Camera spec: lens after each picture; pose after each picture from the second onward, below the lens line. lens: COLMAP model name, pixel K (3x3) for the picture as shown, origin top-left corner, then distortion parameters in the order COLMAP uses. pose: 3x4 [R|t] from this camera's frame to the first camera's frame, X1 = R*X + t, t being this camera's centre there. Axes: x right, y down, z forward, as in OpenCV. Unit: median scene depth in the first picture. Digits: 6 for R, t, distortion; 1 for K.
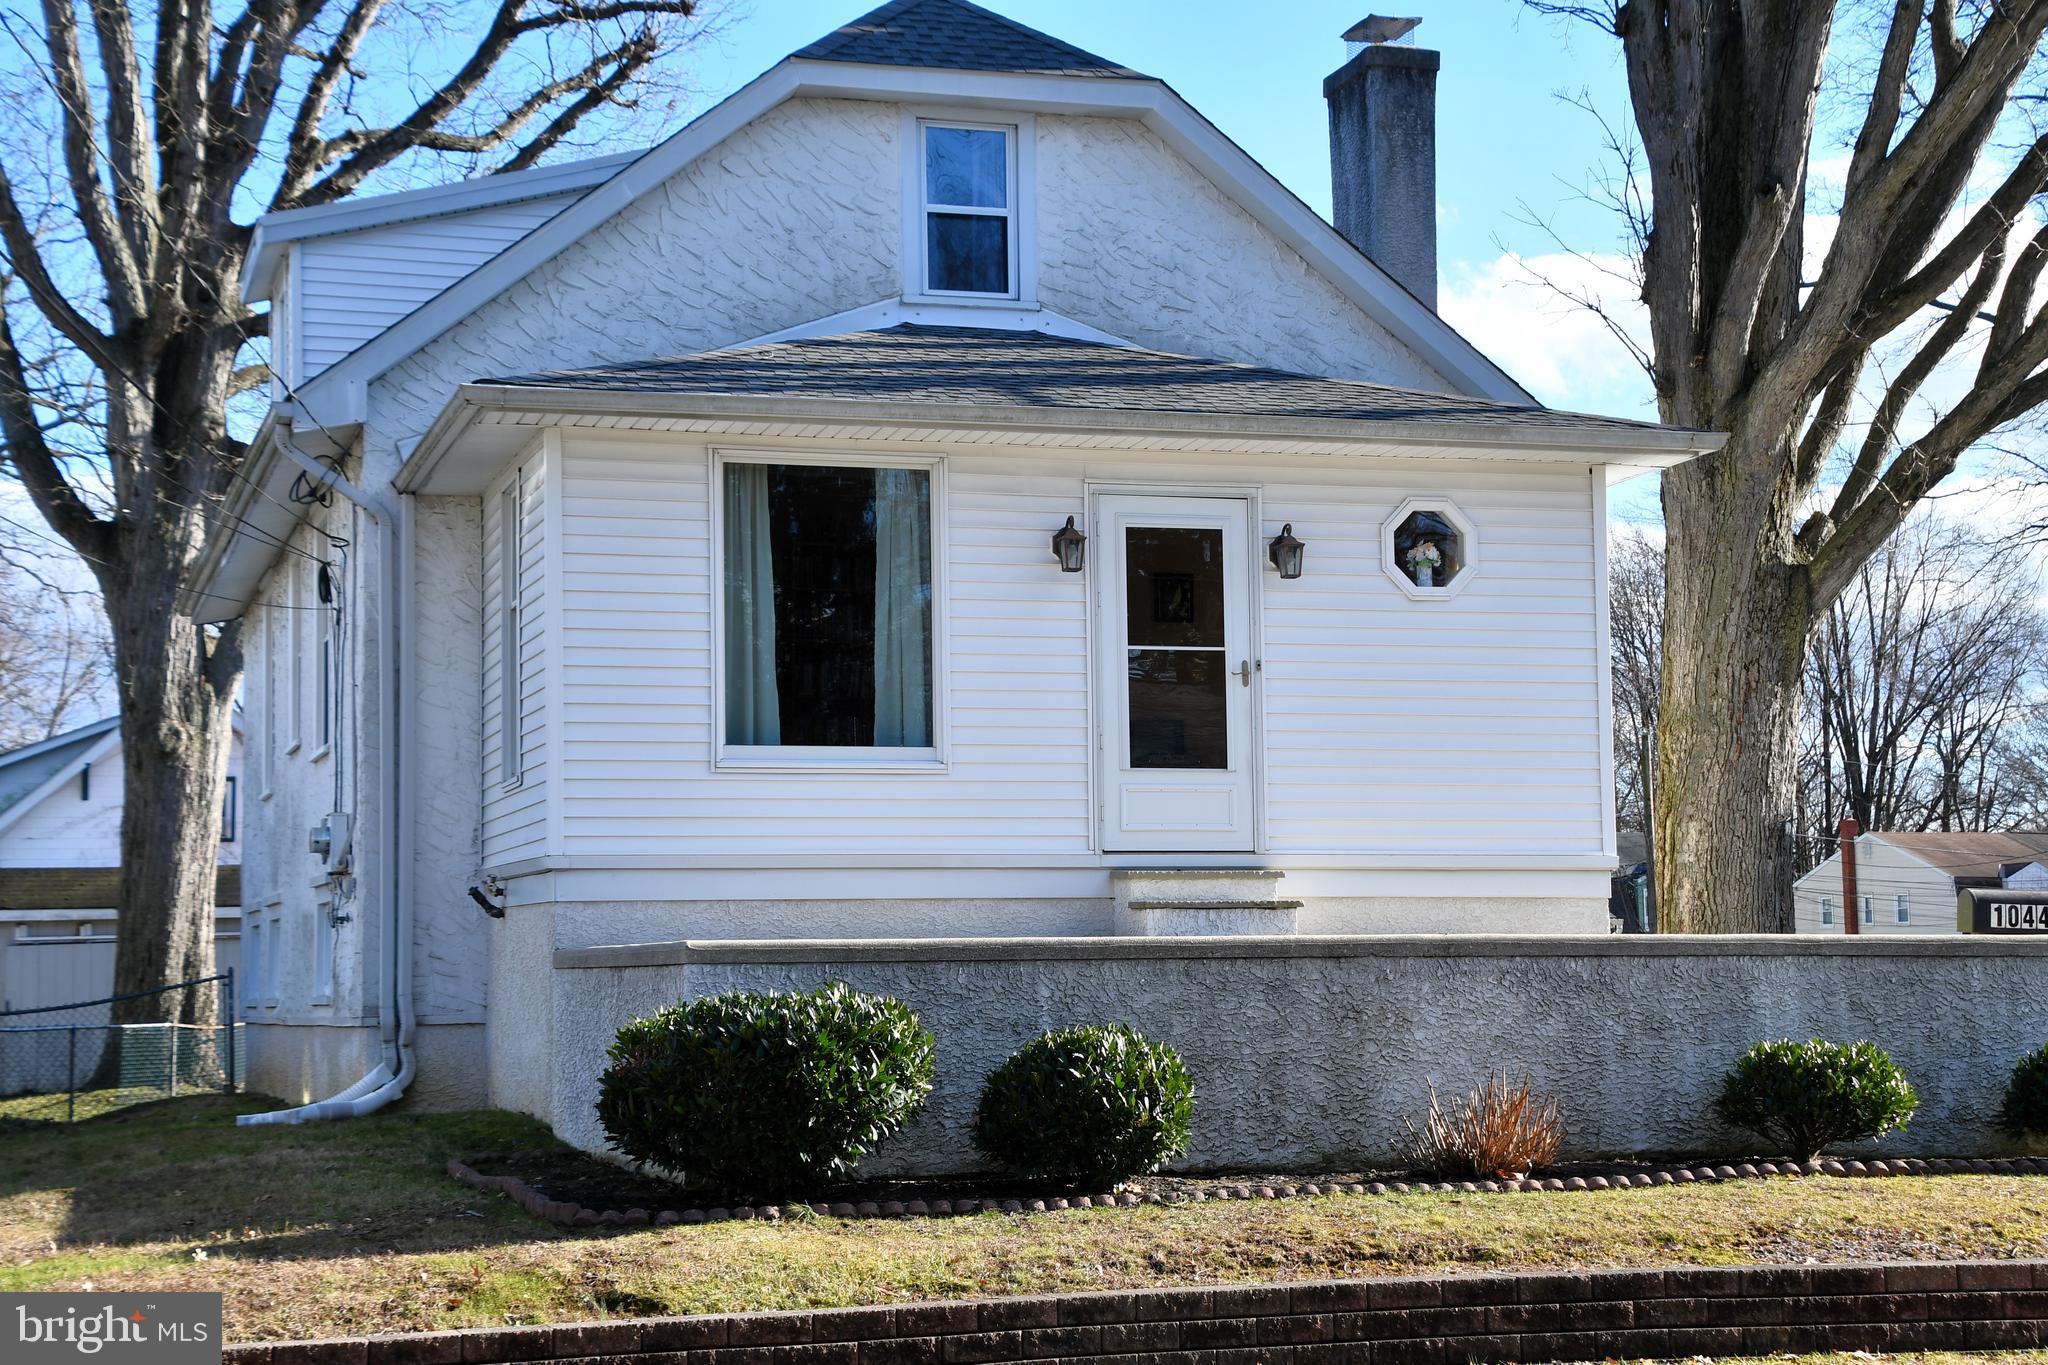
lens RADIAL K [[3316.0, 0, 1020.1], [0, 3316.0, 693.1], [0, 0, 1]] dist [0.260747, 0.000000]
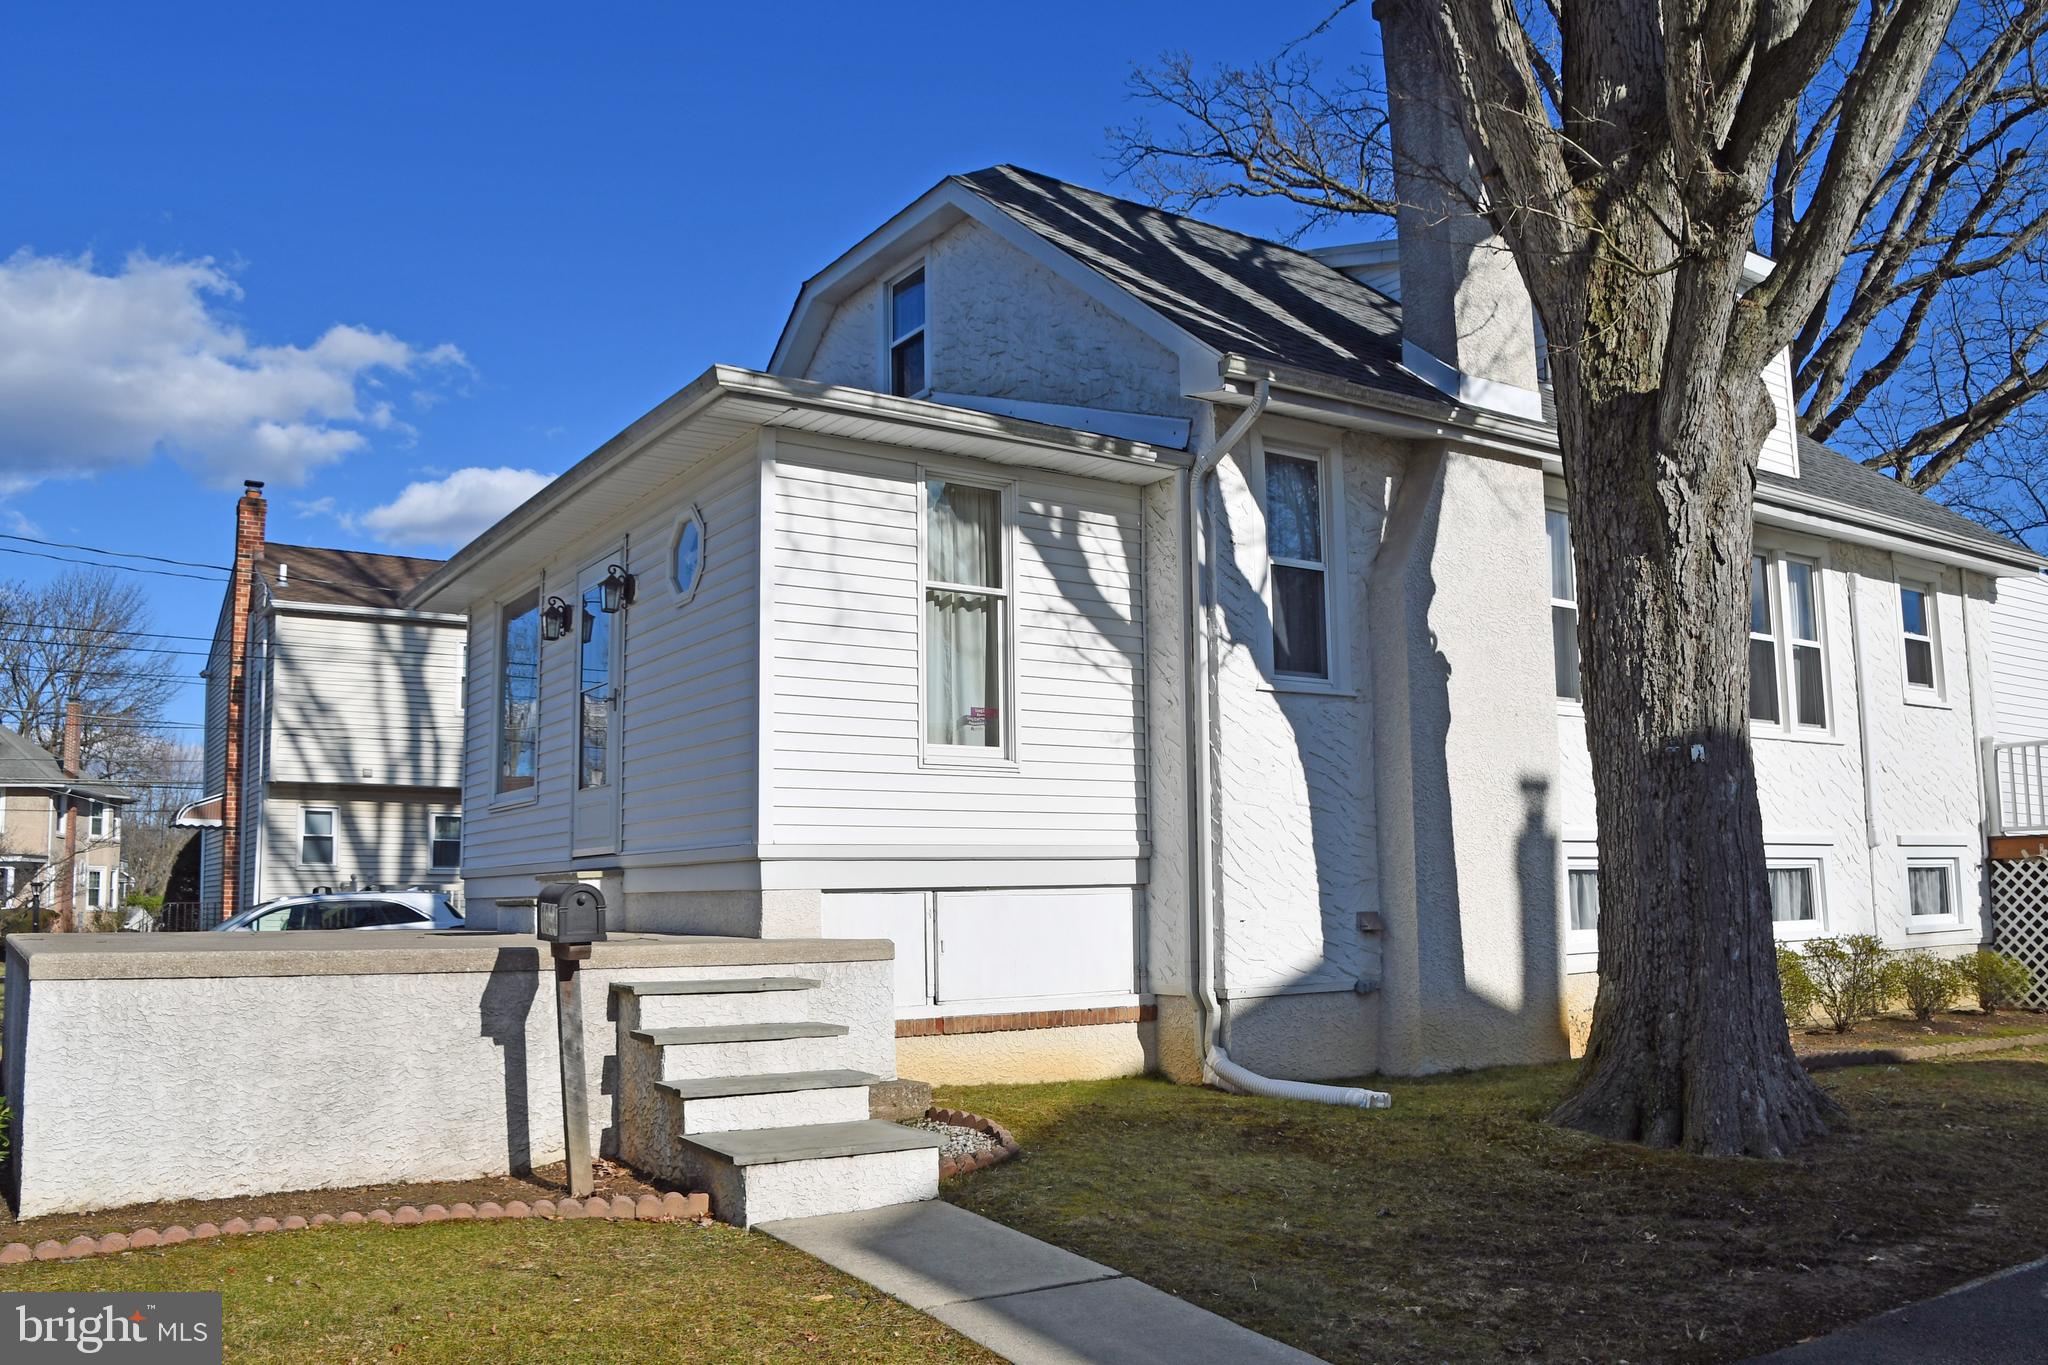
lens RADIAL K [[1617.7, 0, 1032.8], [0, 1617.7, 696.2], [0, 0, 1]] dist [-0.127822, 0.037933]
pose [[0.297337, -0.113088, -0.948052, 0.642444], [0.095600, 0.991497, -0.088287, 0.056378], [0.949974, -0.064383, 0.305620, 0.973381]]
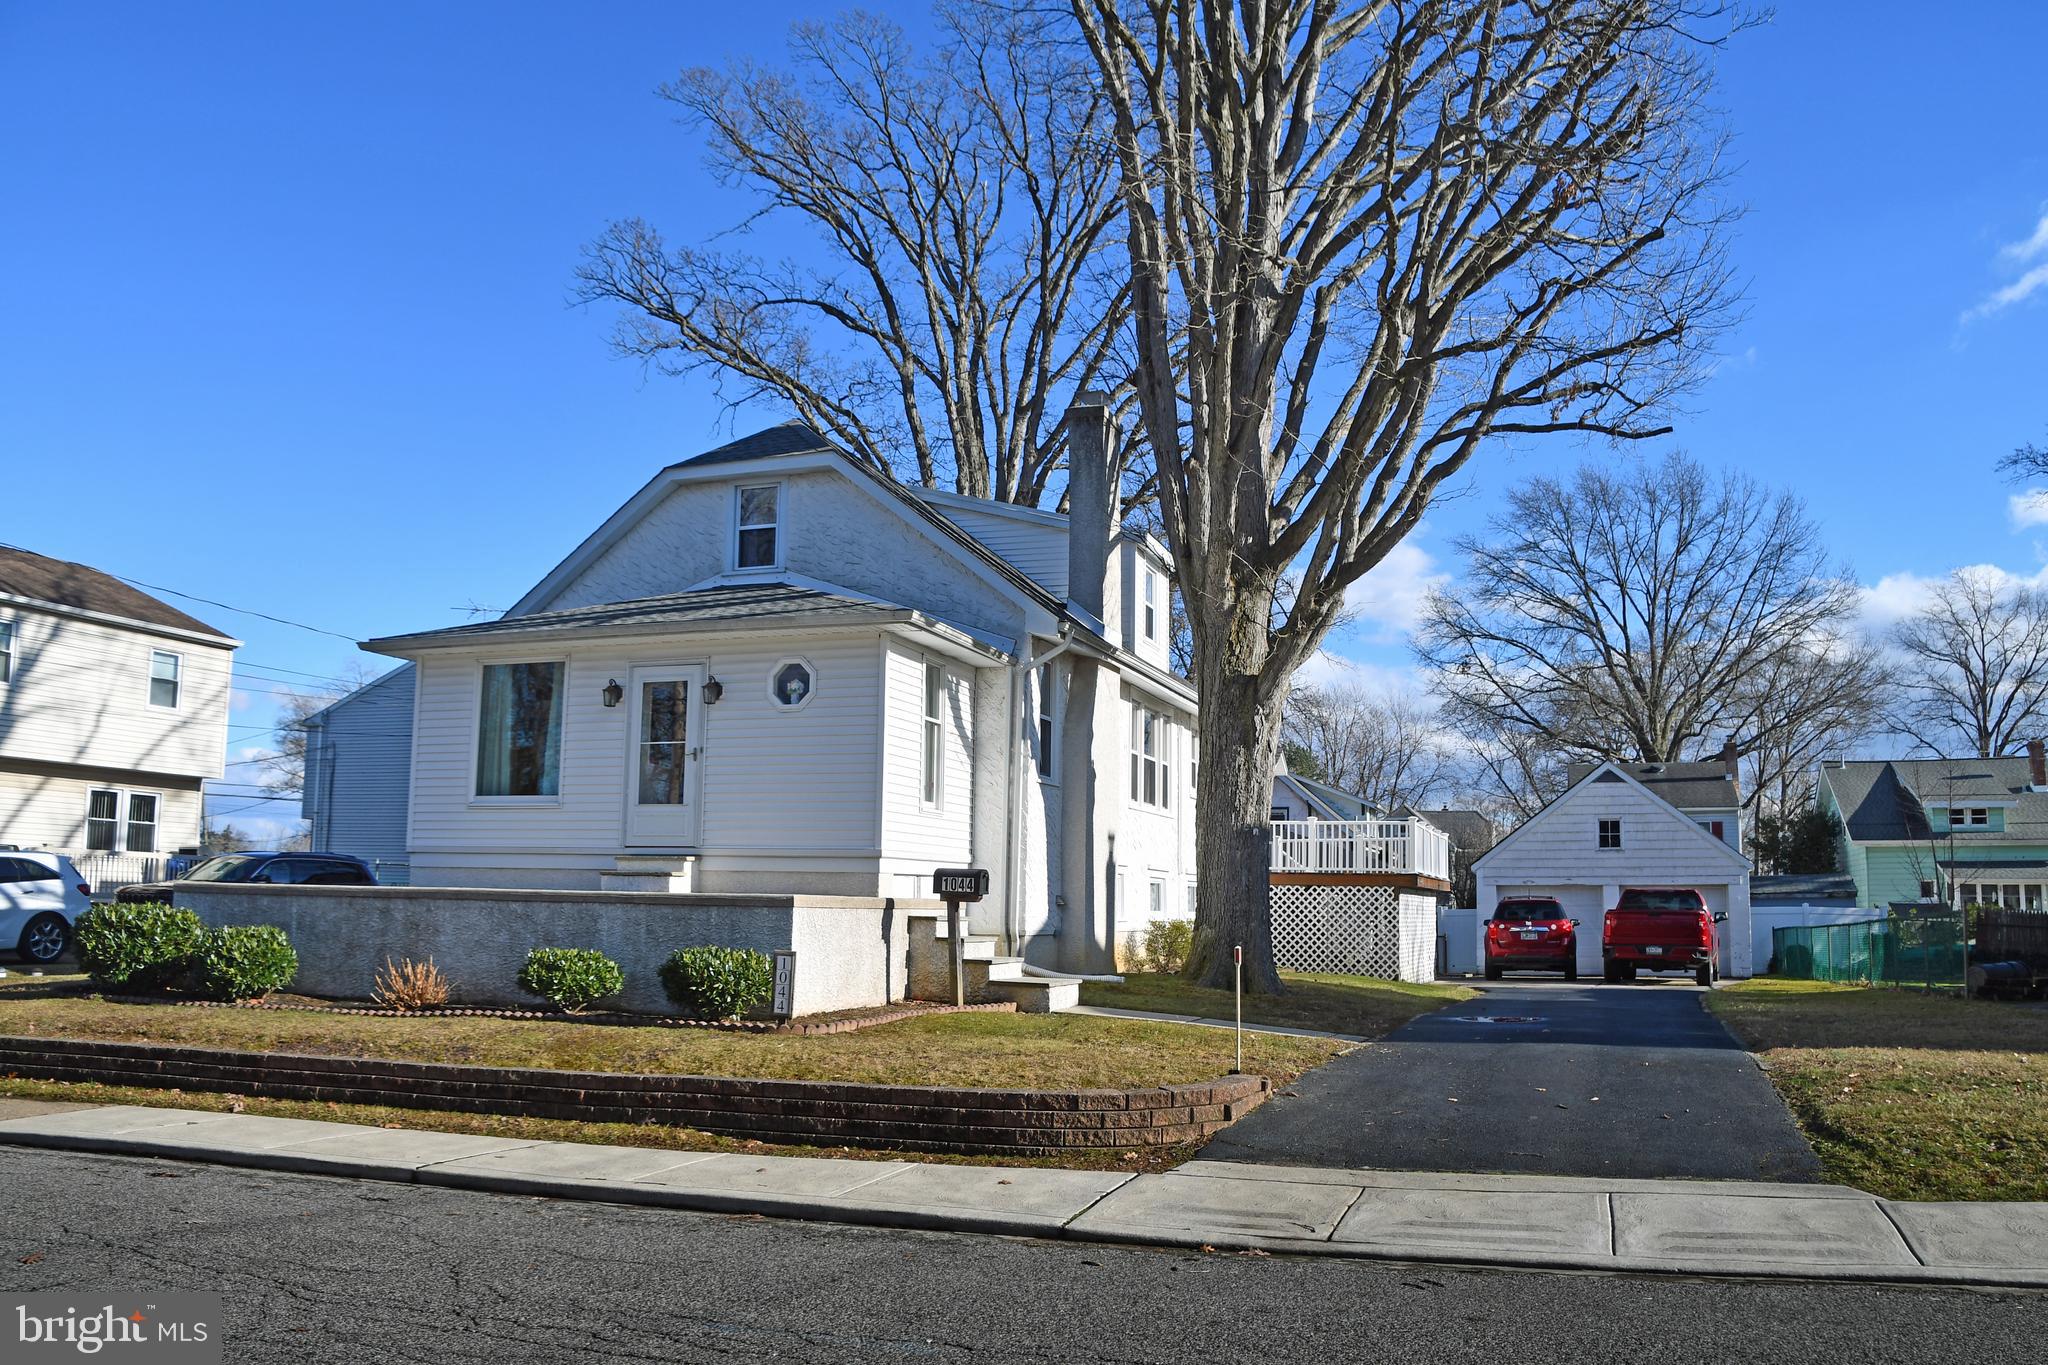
lens RADIAL K [[1617.7, 0, 1015.4], [0, 1617.7, 678.7], [0, 0, 1]] dist [-0.127822, 0.037933]
pose [[0.808951, -0.061127, -0.584690, 0.770650], [0.028476, 0.997486, -0.064885, 0.016142], [0.587186, 0.035839, 0.808658, 0.353248]]
